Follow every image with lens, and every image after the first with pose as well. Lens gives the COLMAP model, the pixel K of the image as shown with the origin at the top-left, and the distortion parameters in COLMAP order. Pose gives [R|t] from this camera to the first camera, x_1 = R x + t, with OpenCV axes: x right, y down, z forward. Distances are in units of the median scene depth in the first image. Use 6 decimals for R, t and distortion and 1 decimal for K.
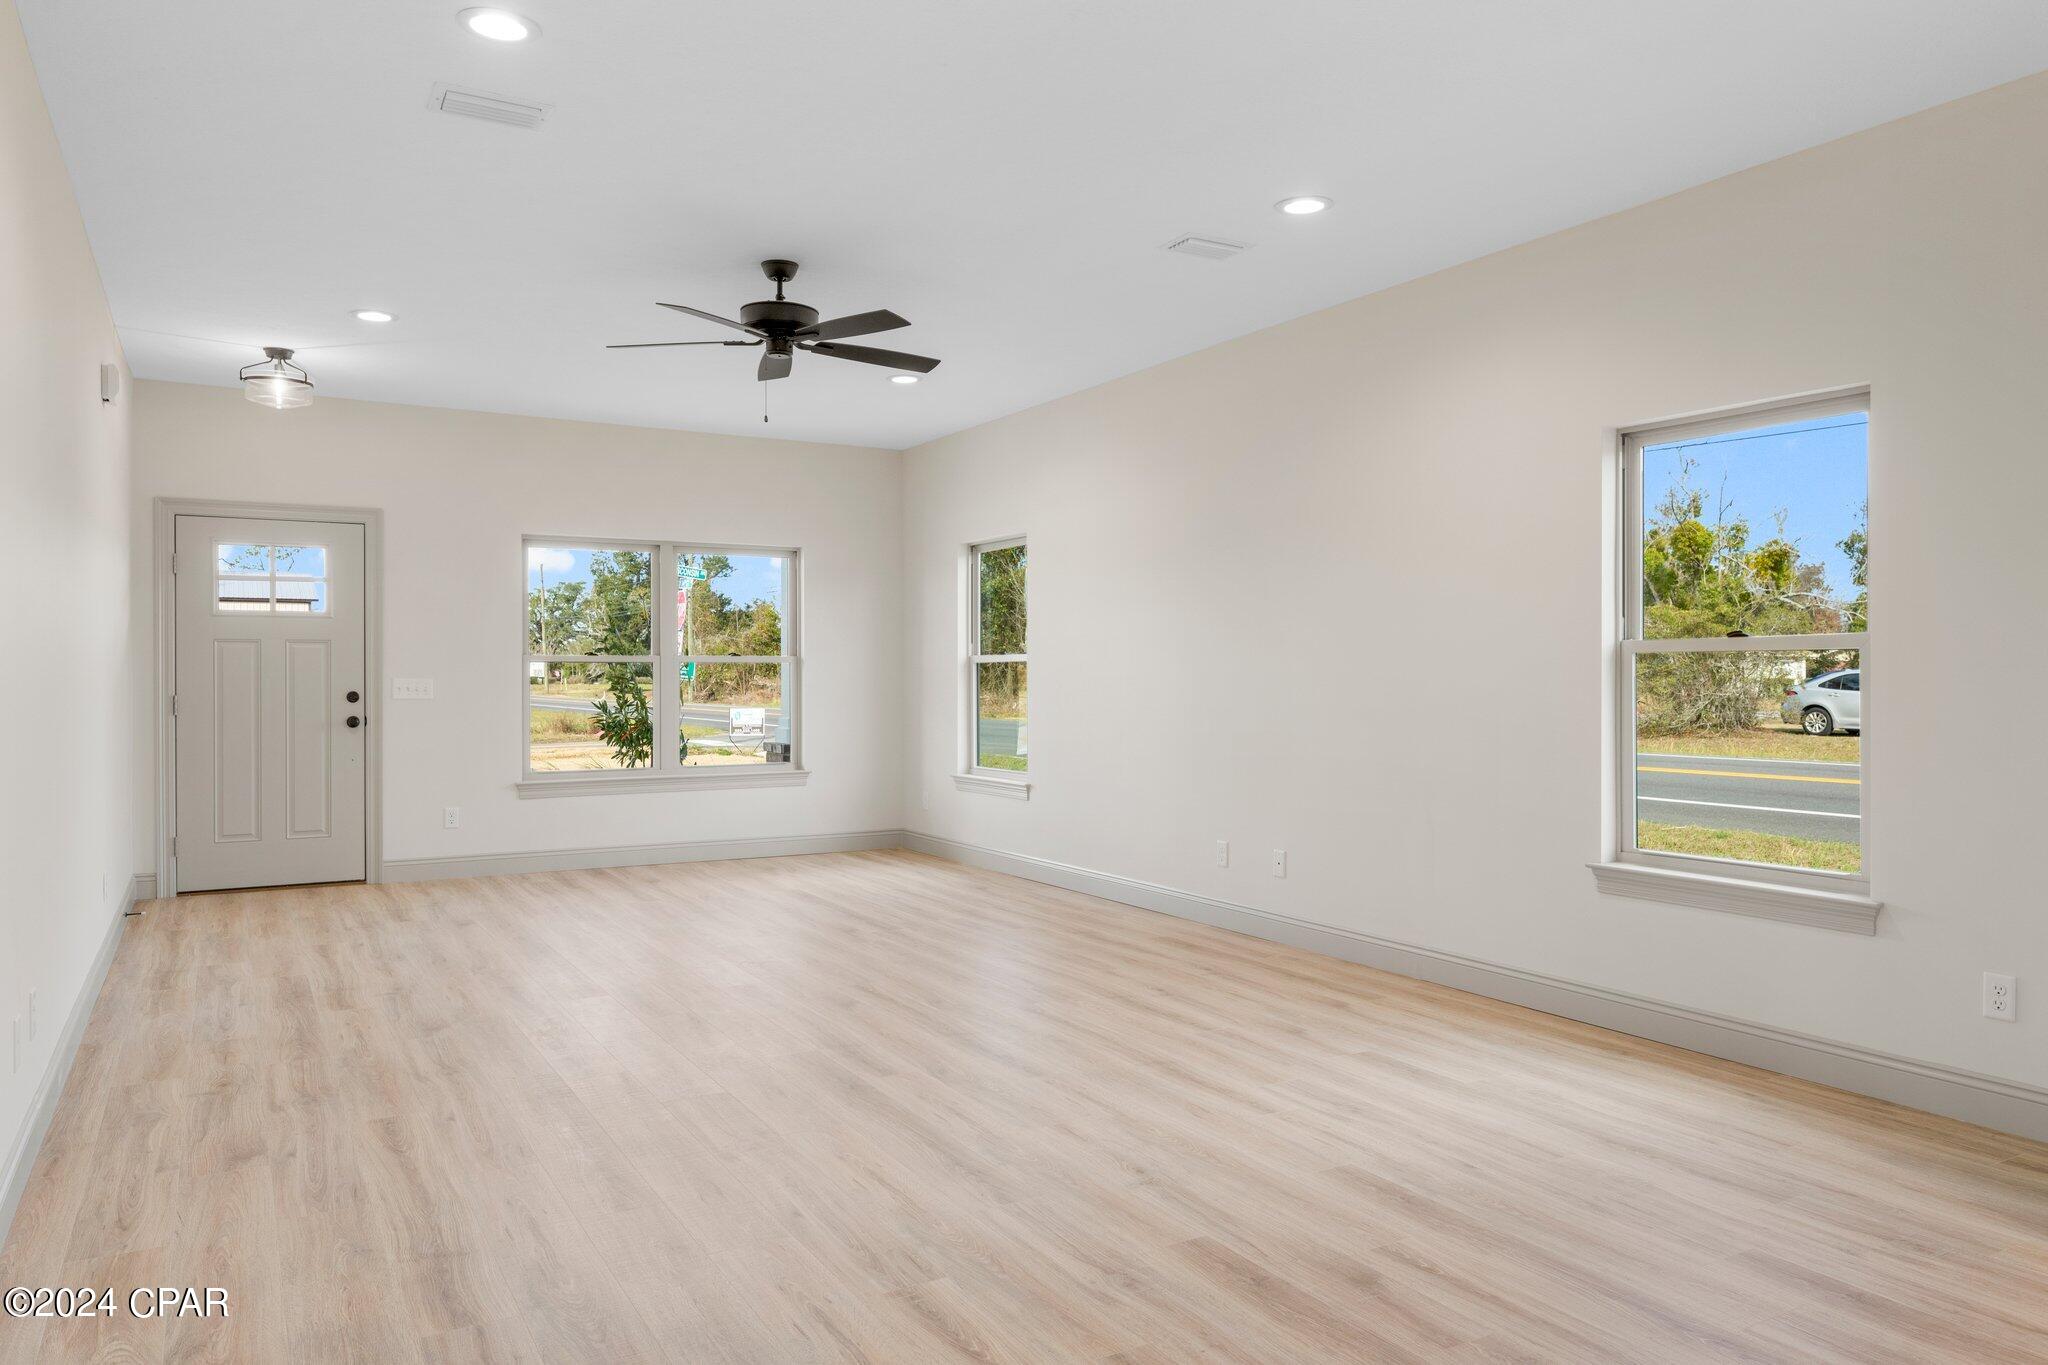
lens RADIAL K [[1395.5, 0, 1023.7], [0, 1395.5, 698.8], [0, 0, 1]] dist [0.018327, -0.013207]
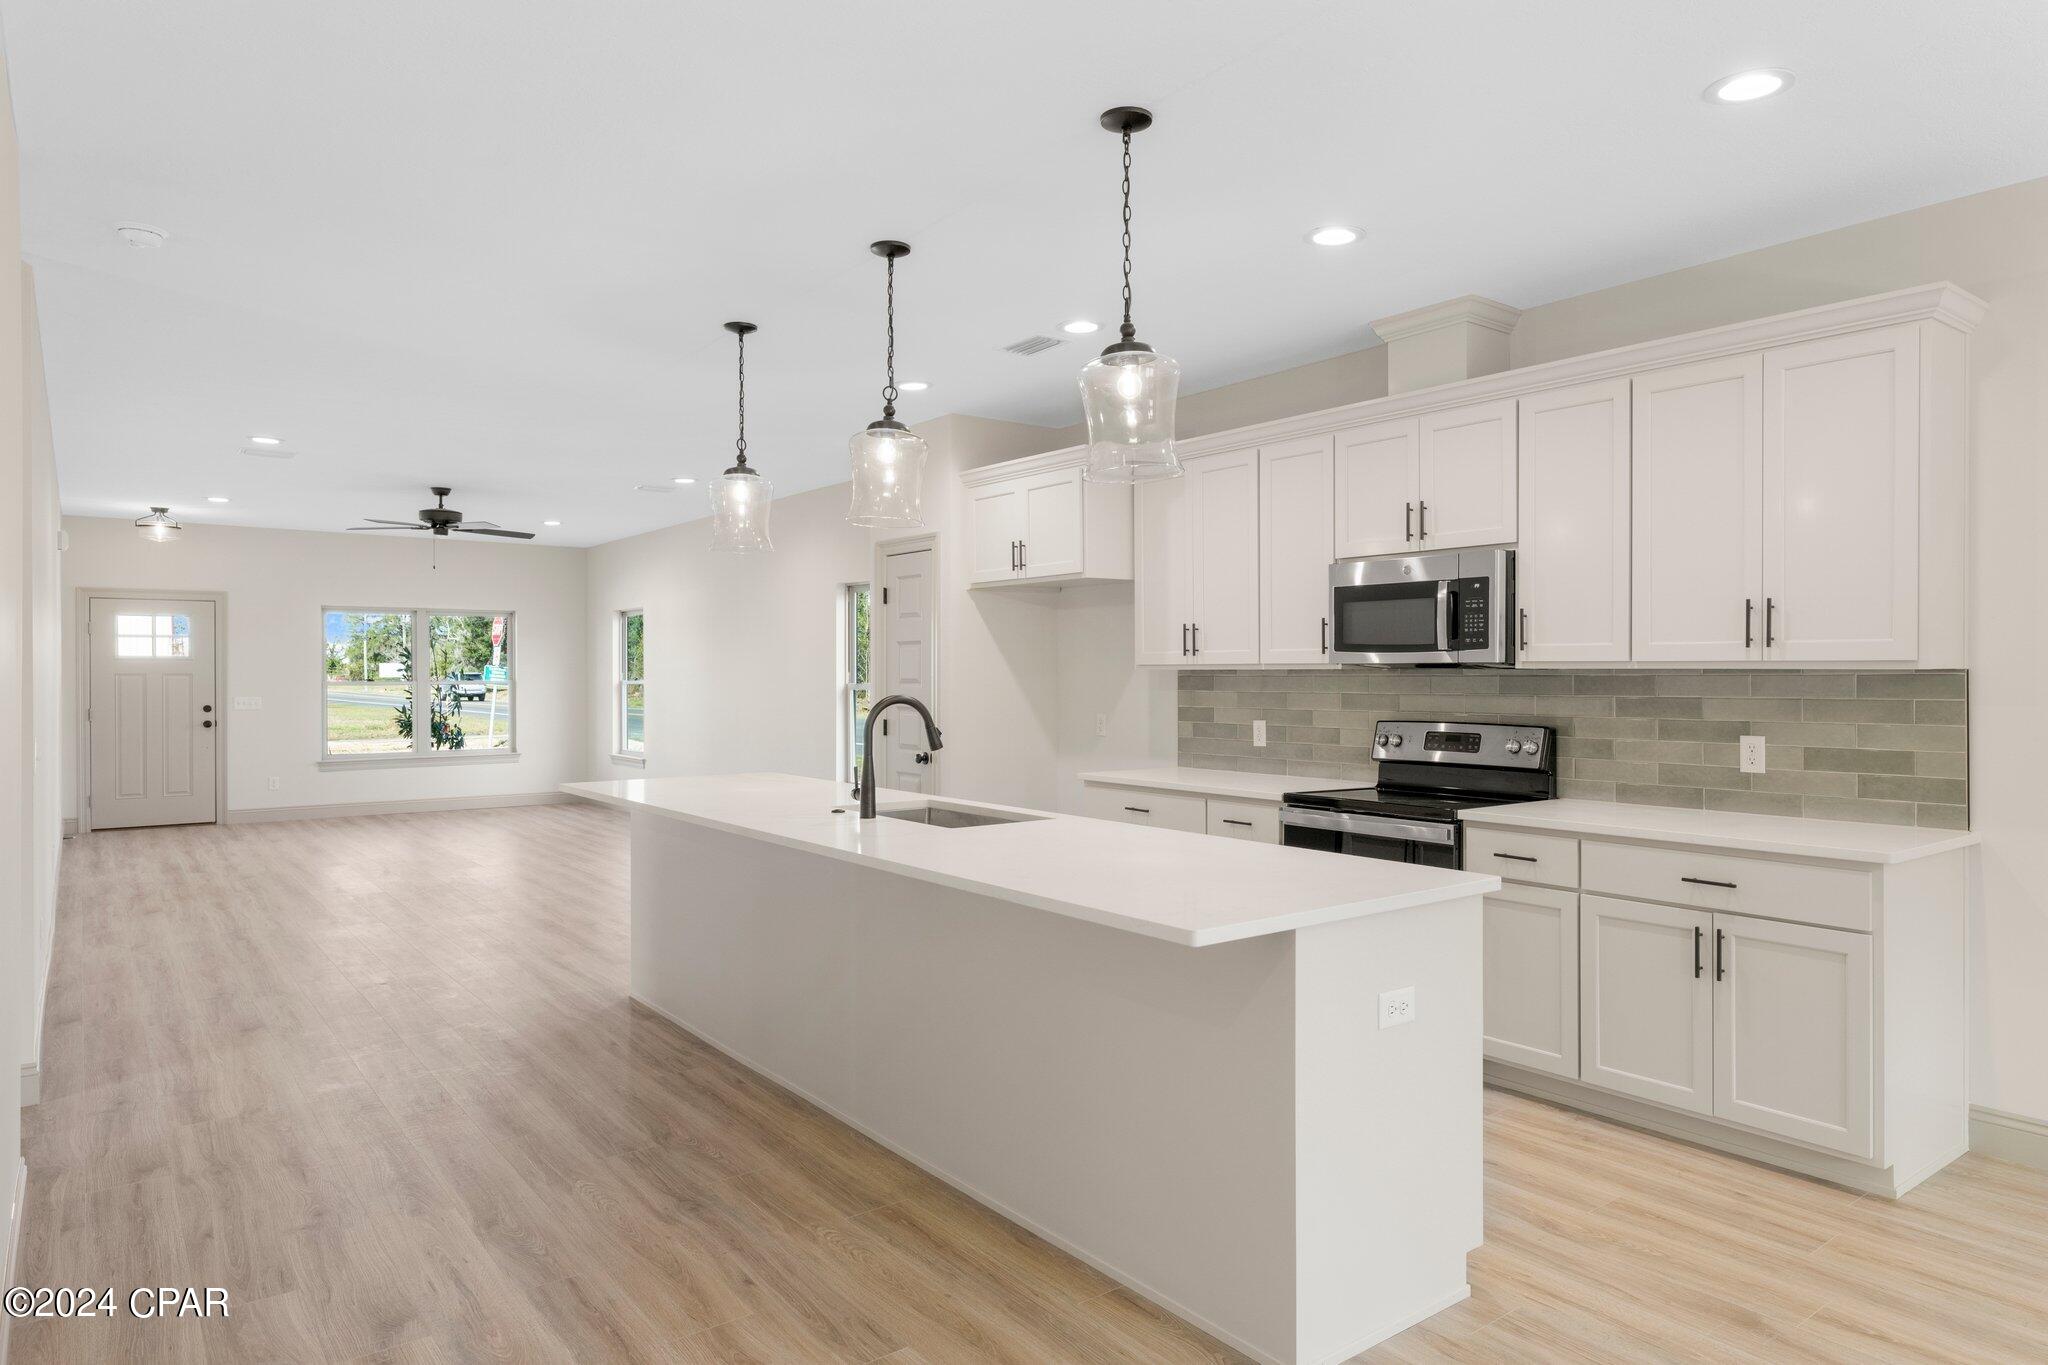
lens RADIAL K [[1239.6, 0, 1025.3], [0, 1239.6, 688.0], [0, 0, 1]] dist [0.007265, -0.004087]
pose [[0.991575, -0.003927, 0.129476, 0.320971], [0.004607, 0.999977, -0.004957, -0.016586], [-0.129453, 0.005511, 0.991570, -0.643590]]
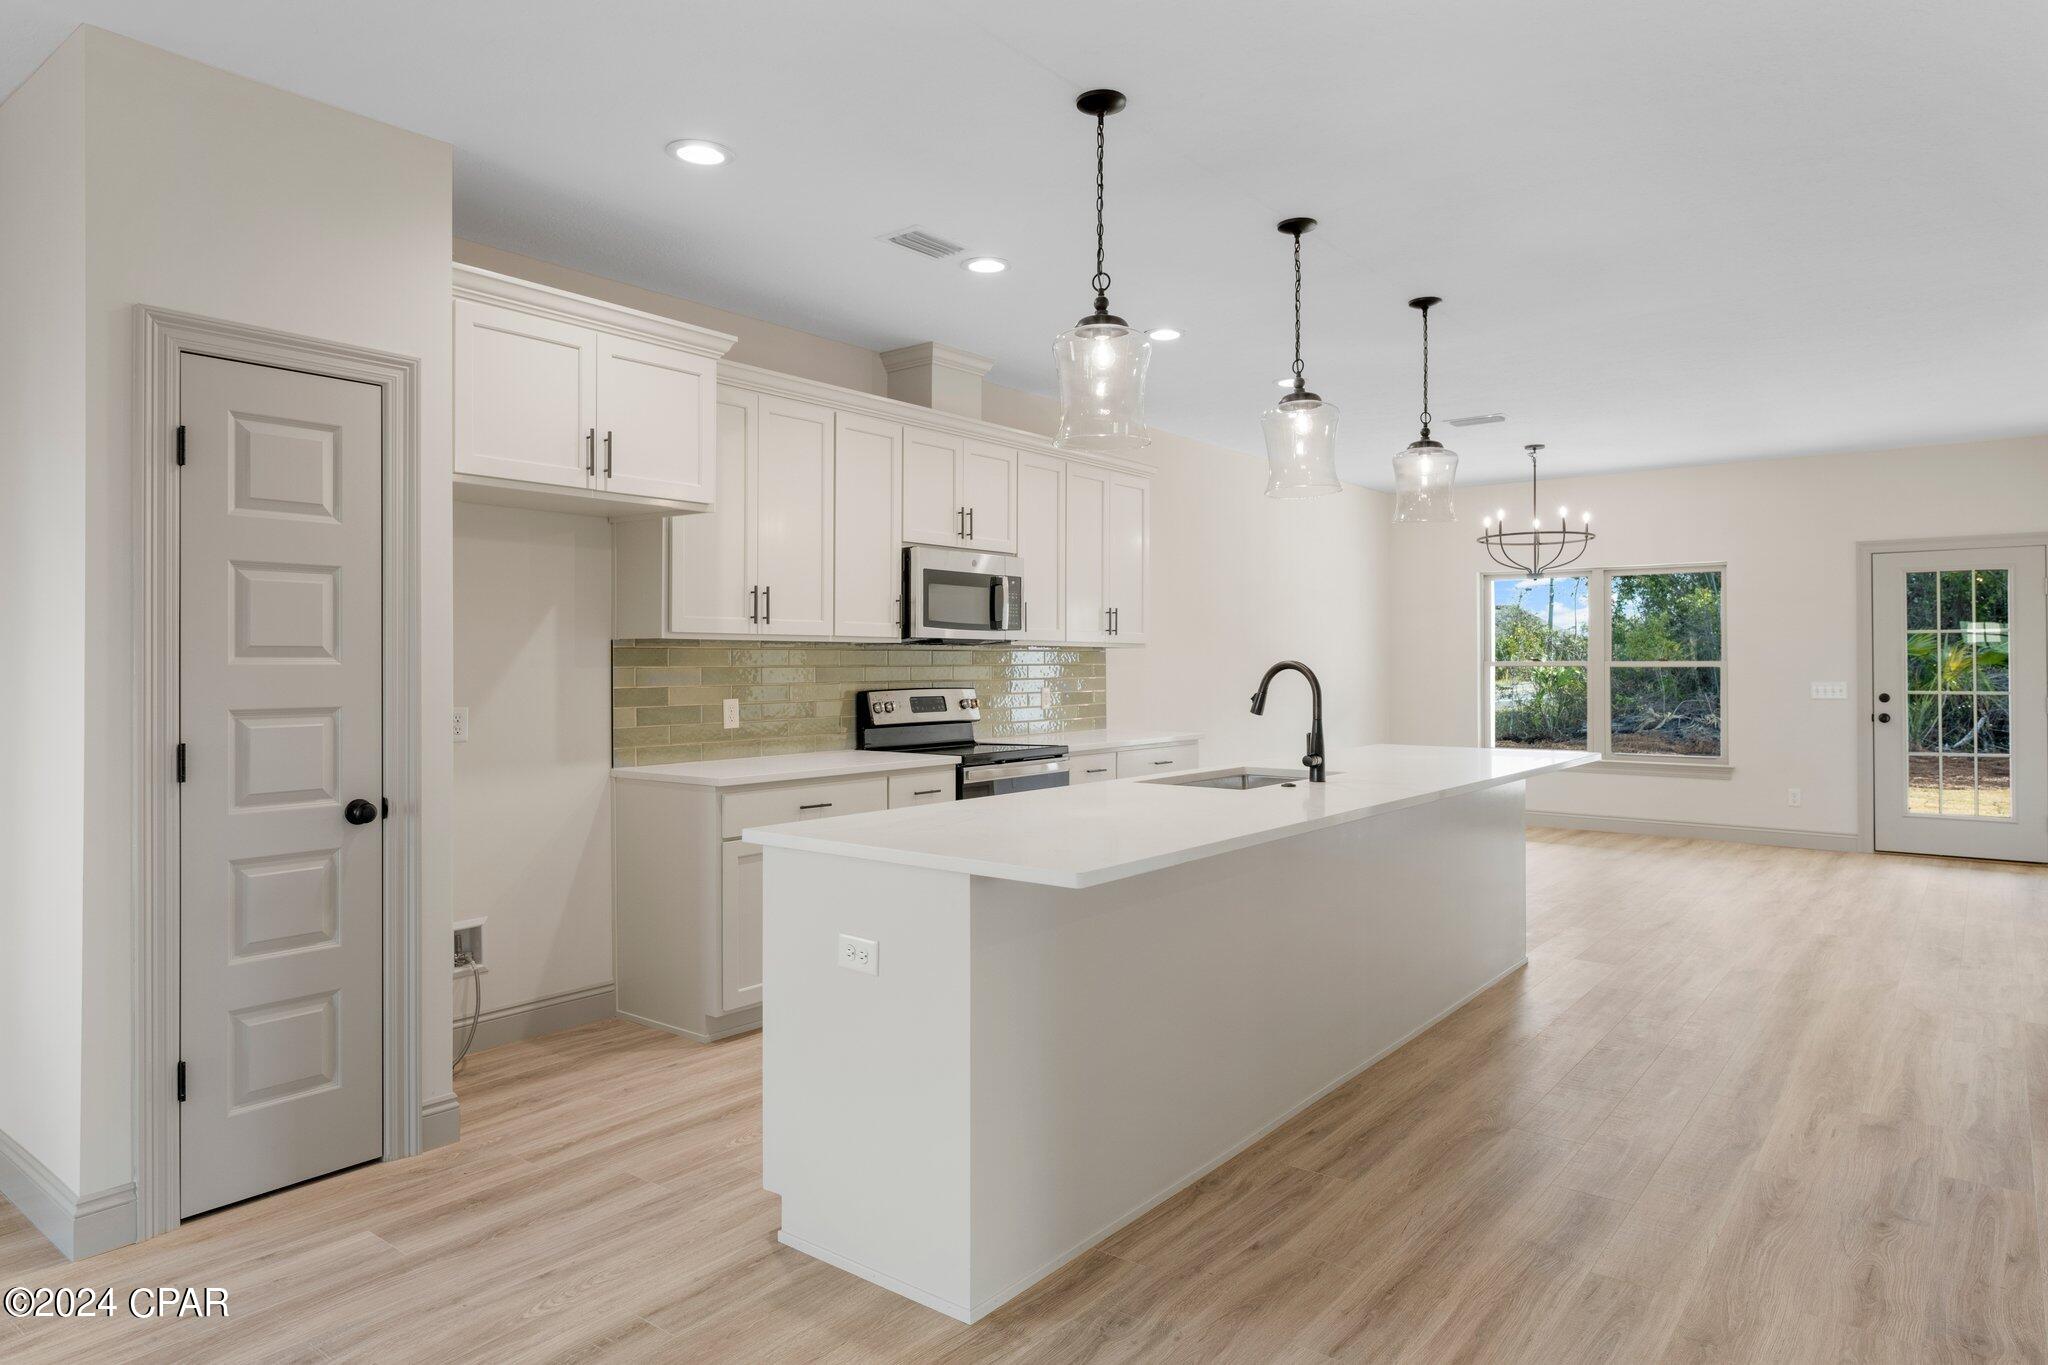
lens RADIAL K [[1238.8, 0, 1020.6], [0, 1238.8, 667.5], [0, 0, 1]] dist [0.006949, -0.006142]
pose [[-0.380980, -0.002286, 0.924580, -0.161511], [0.018521, 0.999777, 0.010104, -0.021116], [-0.924398, 0.020974, -0.380853, 0.284452]]
